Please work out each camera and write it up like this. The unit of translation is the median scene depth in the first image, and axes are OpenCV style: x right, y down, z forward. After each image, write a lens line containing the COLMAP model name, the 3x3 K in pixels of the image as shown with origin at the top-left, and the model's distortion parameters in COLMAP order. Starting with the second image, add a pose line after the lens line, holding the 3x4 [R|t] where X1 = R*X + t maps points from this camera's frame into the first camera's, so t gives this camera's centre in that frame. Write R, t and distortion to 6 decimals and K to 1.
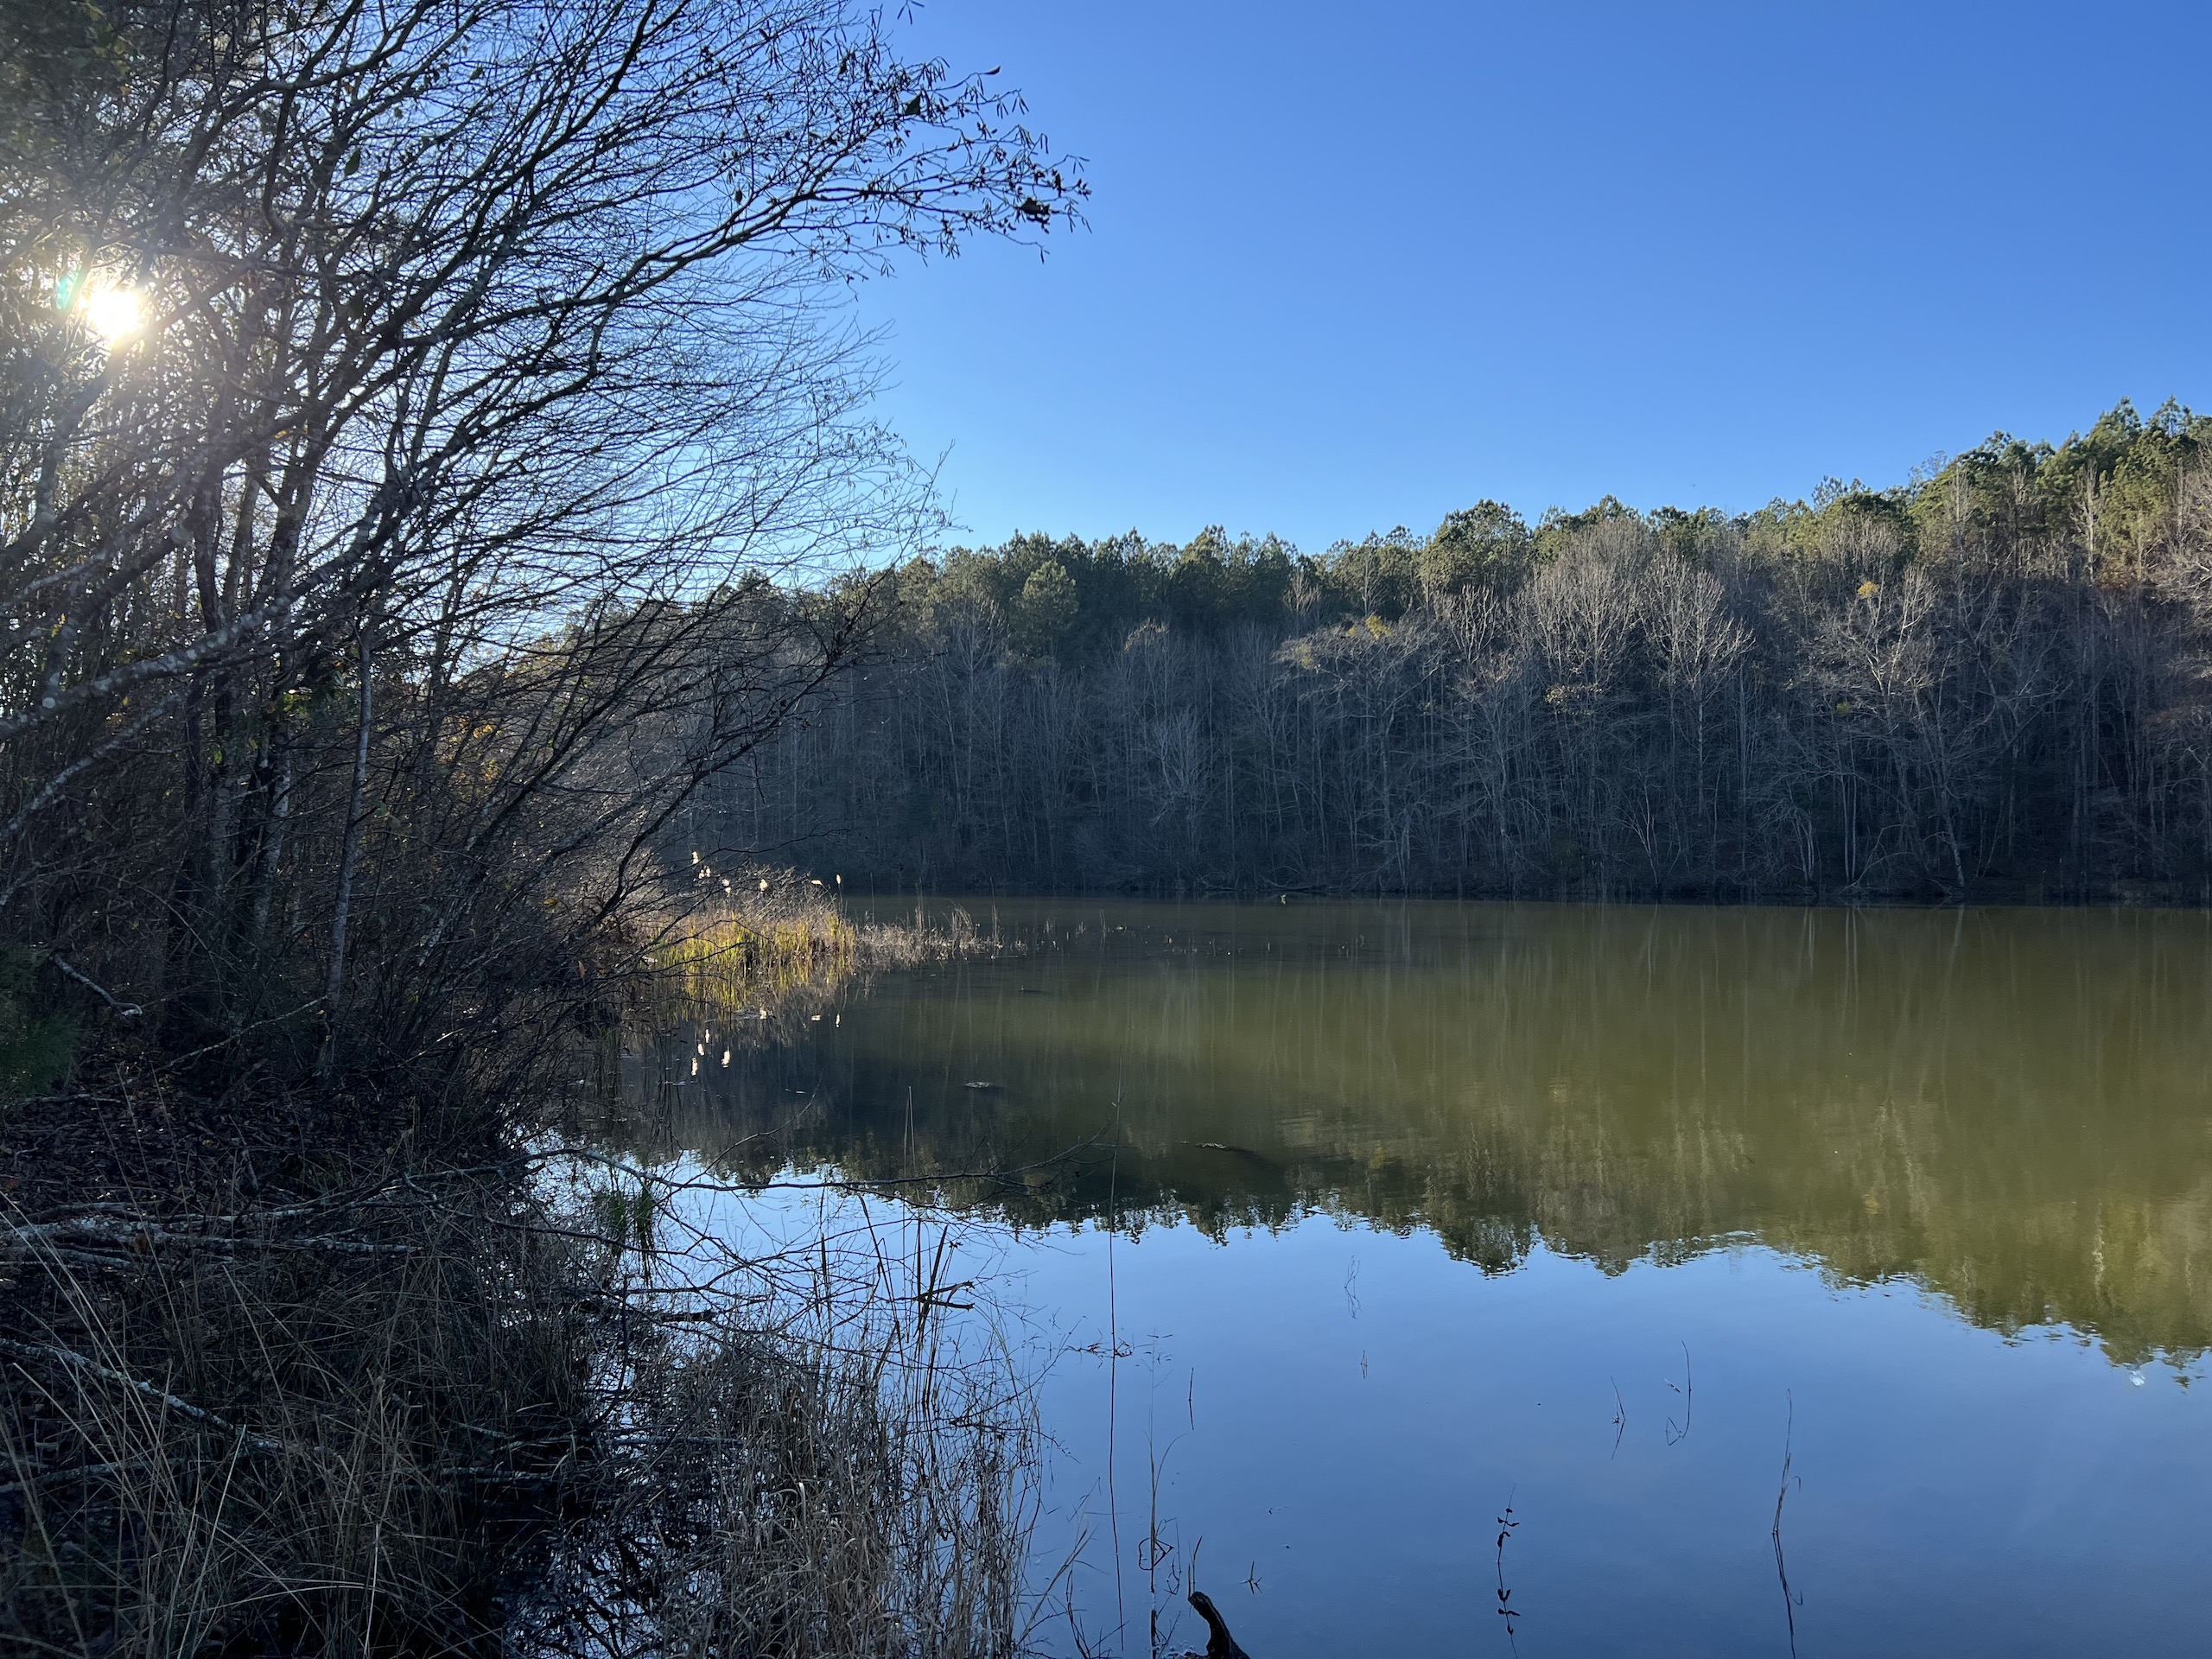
lens RADIAL K [[1424.4, 0, 1106.0], [0, 1424.4, 829.5], [0, 0, 1]] dist [-0.035340, 0.000403]
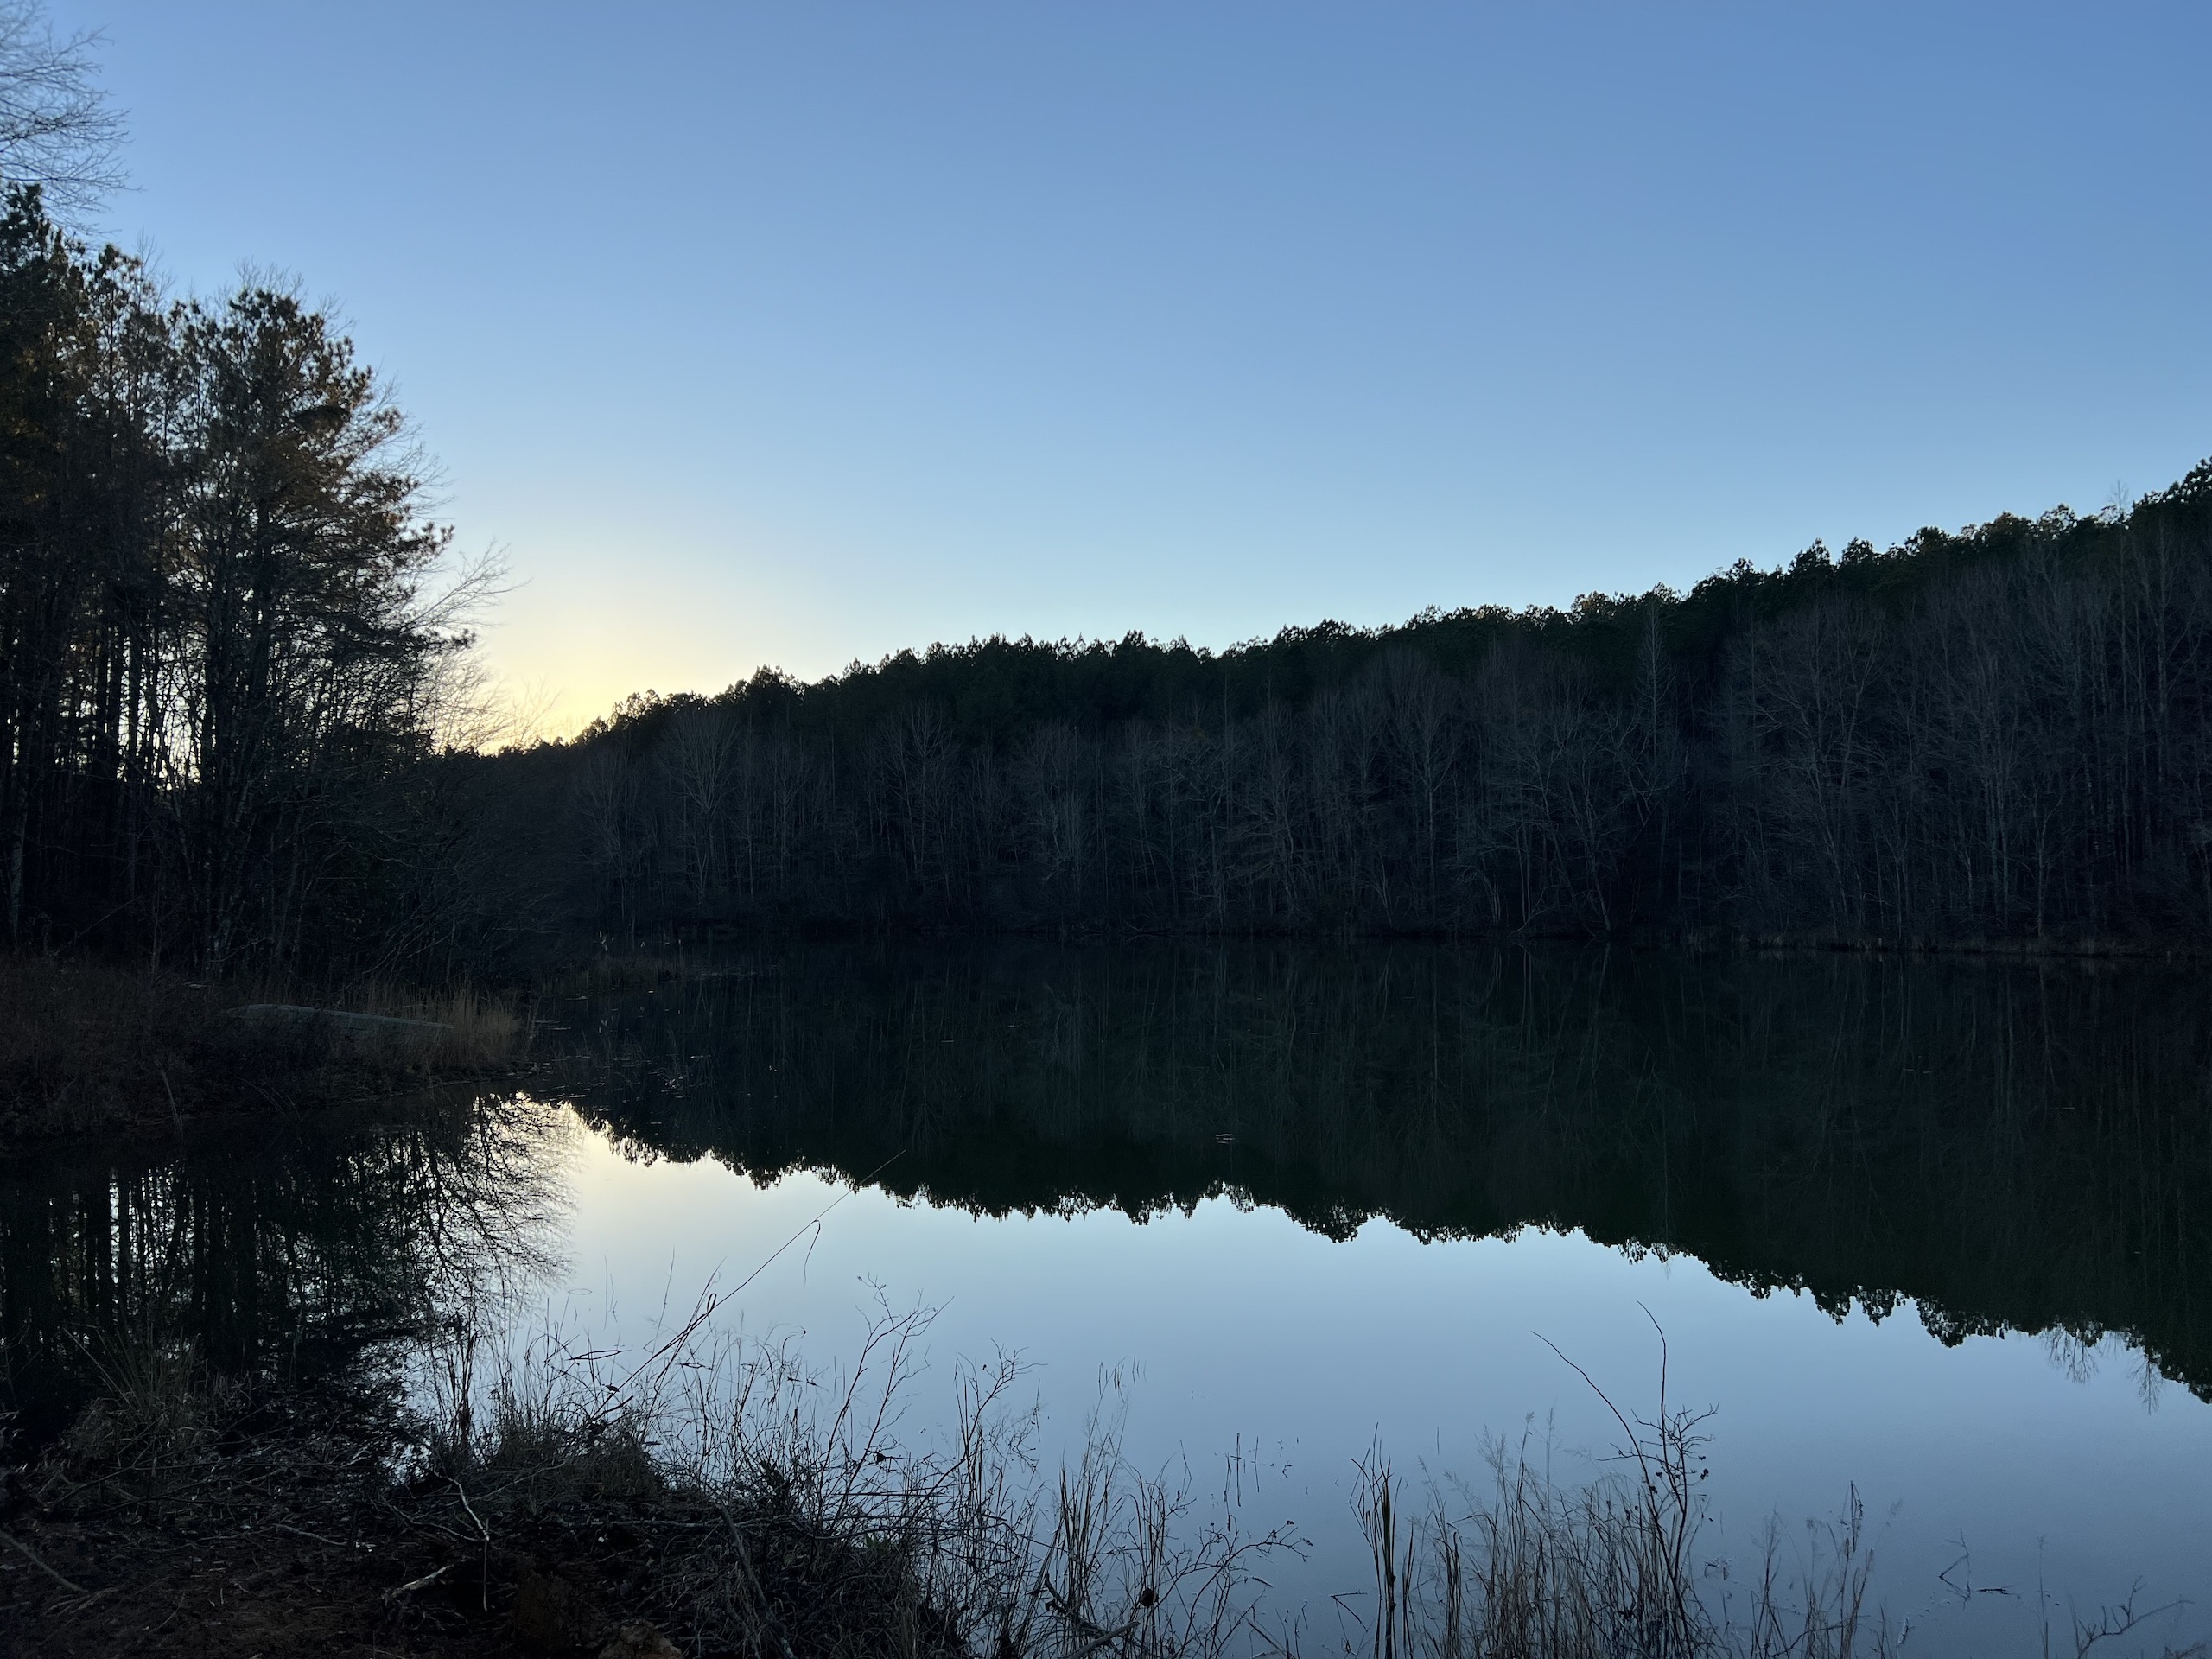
lens RADIAL K [[1424.4, 0, 1106.0], [0, 1424.4, 829.5], [0, 0, 1]] dist [-0.035340, 0.000403]
pose [[0.999234, -0.006703, -0.038567, 0.119515], [0.005832, 0.999726, -0.022662, -0.019401], [0.038708, 0.022419, 0.998999, -0.255204]]
